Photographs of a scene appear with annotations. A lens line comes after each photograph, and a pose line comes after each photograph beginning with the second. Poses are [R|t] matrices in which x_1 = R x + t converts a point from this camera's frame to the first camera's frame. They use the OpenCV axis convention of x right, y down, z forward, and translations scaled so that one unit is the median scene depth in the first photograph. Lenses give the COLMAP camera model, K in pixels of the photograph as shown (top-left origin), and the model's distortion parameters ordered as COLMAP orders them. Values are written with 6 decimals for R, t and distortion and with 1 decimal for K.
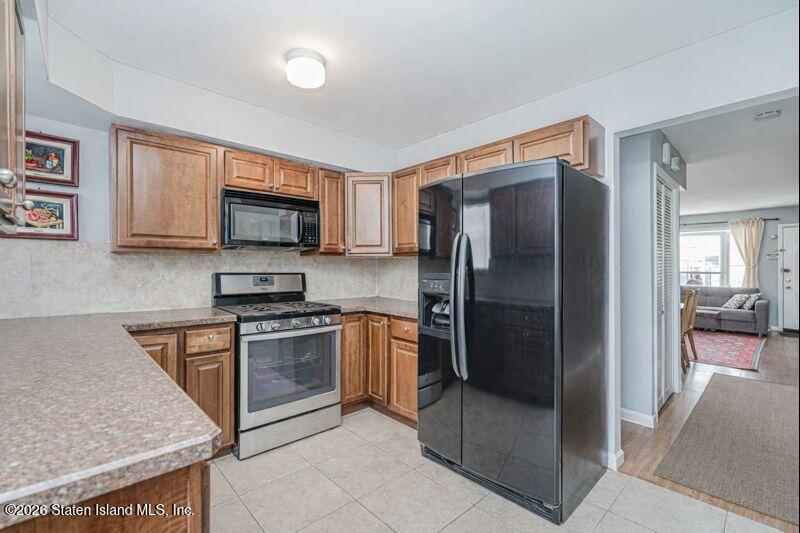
lens RADIAL K [[358.3, 0, 399.4], [0, 358.3, 266.1], [0, 0, 1]] dist [0.000580, -0.000701]
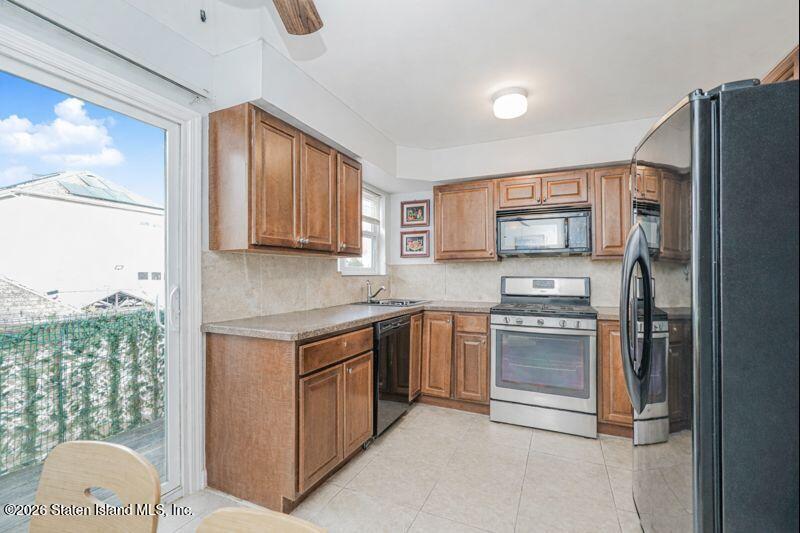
lens RADIAL K [[358.3, 0, 398.7], [0, 358.3, 271.7], [0, 0, 1]] dist [0.000580, -0.000701]
pose [[0.377834, -0.013544, -0.925774, 0.619627], [-0.000038, 0.999893, -0.014644, 0.024735], [0.925873, 0.005569, 0.377793, 0.203417]]
